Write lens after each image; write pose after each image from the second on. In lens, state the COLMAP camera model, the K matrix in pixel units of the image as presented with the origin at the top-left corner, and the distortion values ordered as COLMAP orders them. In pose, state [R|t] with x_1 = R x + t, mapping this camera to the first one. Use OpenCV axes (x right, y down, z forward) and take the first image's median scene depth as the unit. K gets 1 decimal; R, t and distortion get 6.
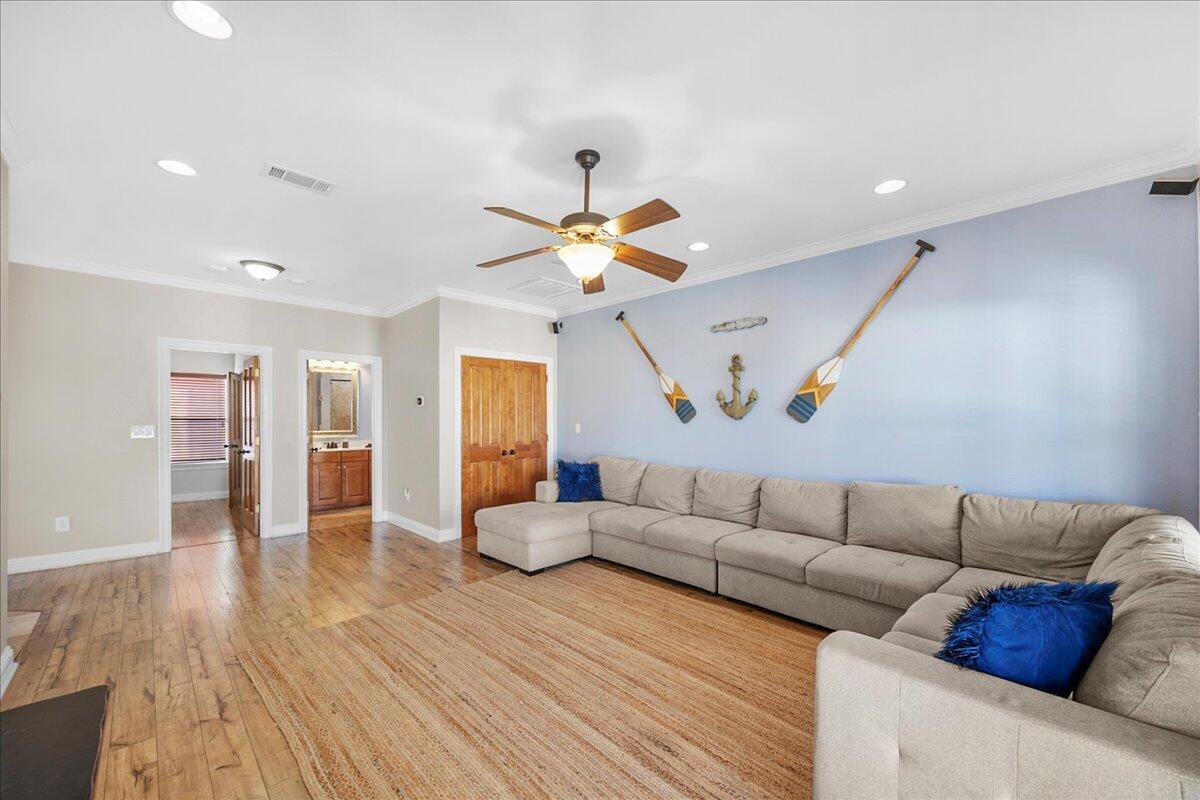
lens RADIAL K [[462.5, 0, 606.6], [0, 462.5, 421.4], [0, 0, 1]] dist [-0.006408, -0.000259]
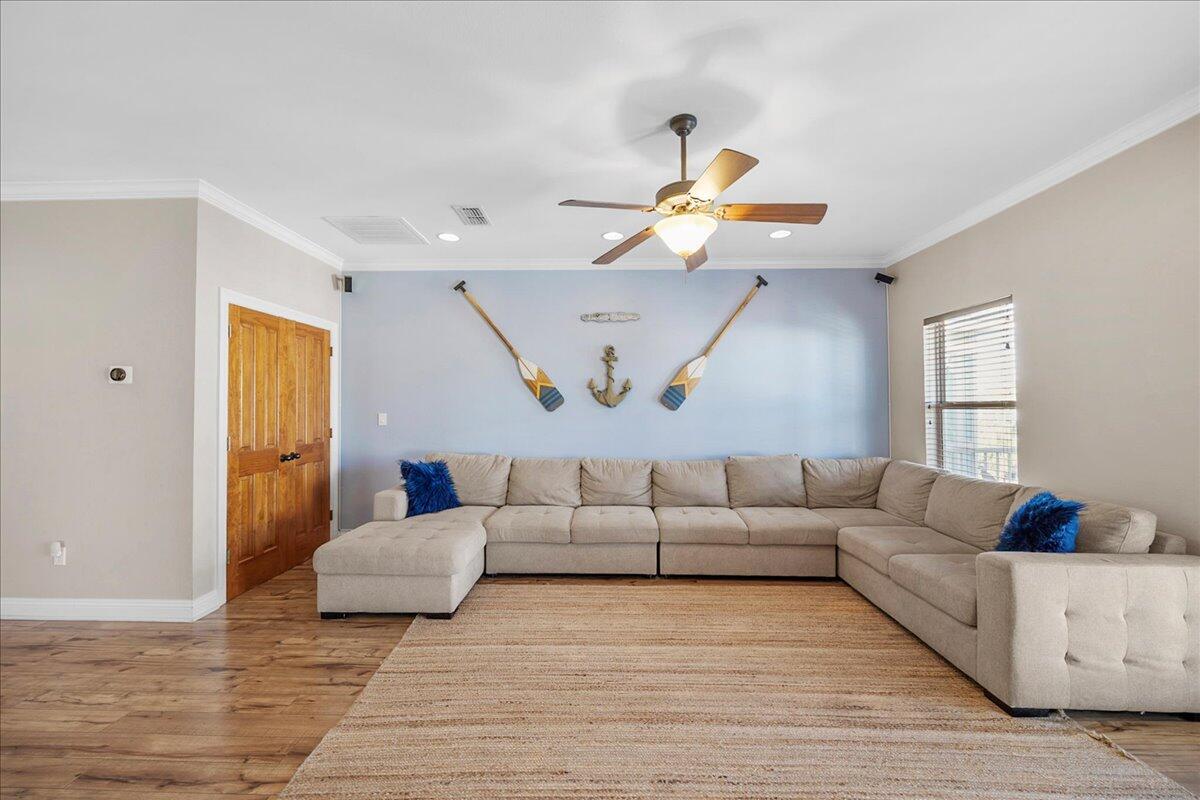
lens RADIAL K [[462.5, 0, 593.1], [0, 462.5, 399.0], [0, 0, 1]] dist [-0.006408, -0.000259]
pose [[0.721874, 0.011946, 0.691921, -0.495733], [0.004447, 0.999750, -0.021900, -0.000447], [-0.692010, 0.018886, 0.721641, 0.288586]]
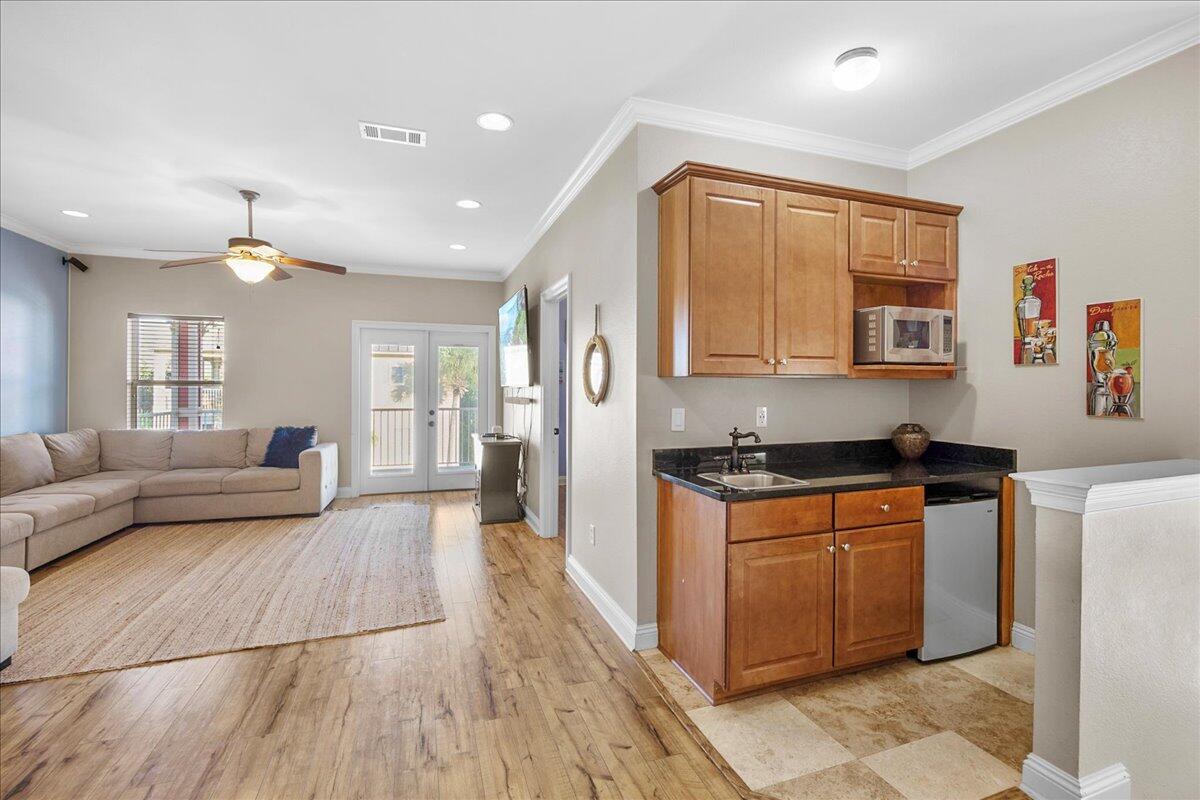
lens RADIAL K [[513.1, 0, 621.8], [0, 513.1, 385.1], [0, 0, 1]] dist [-0.015828, 0.000154]
pose [[-0.917750, -0.005090, 0.397125, -1.030374], [-0.006395, 0.999978, -0.001963, -0.003605], [-0.397107, -0.004342, -0.917762, 1.203715]]
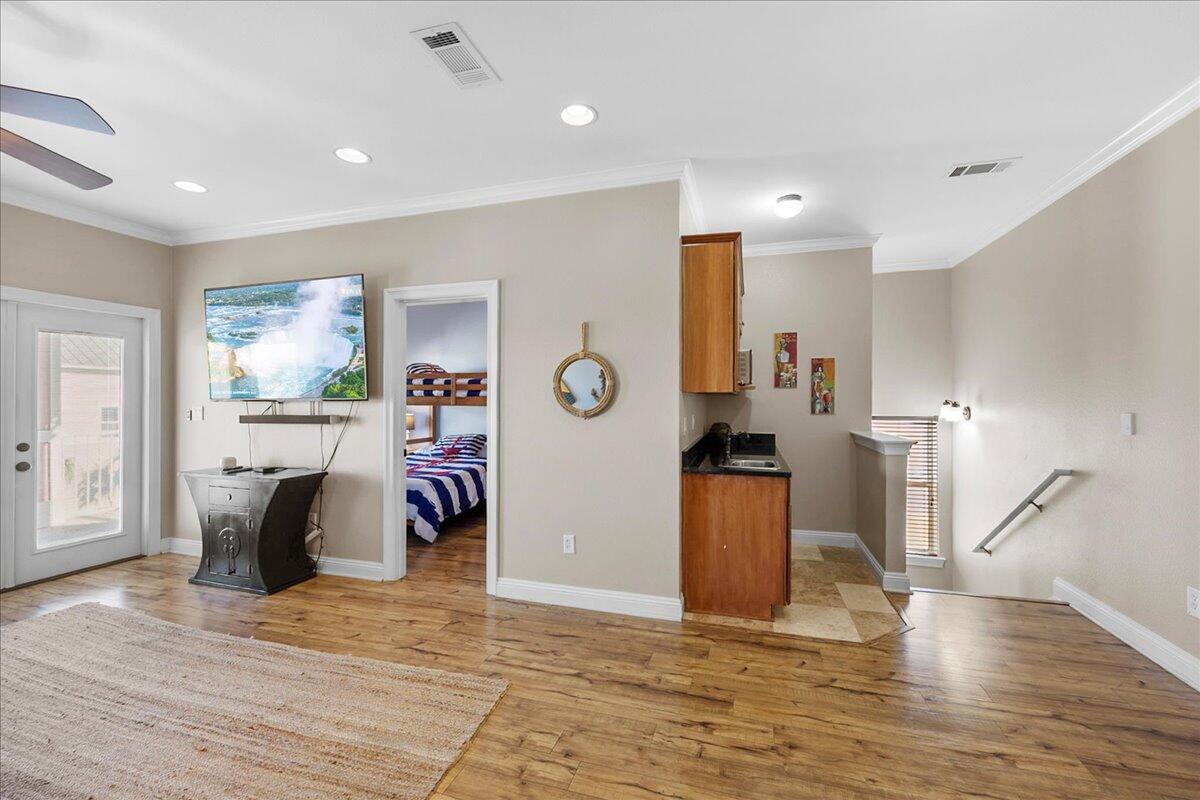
lens RADIAL K [[462.5, 0, 594.3], [0, 462.5, 402.1], [0, 0, 1]] dist [-0.006408, -0.000259]
pose [[-0.882633, -0.001210, -0.470061, -0.353028], [-0.002579, 0.999994, 0.002268, -0.000805], [0.470056, 0.003214, -0.882631, 1.159181]]
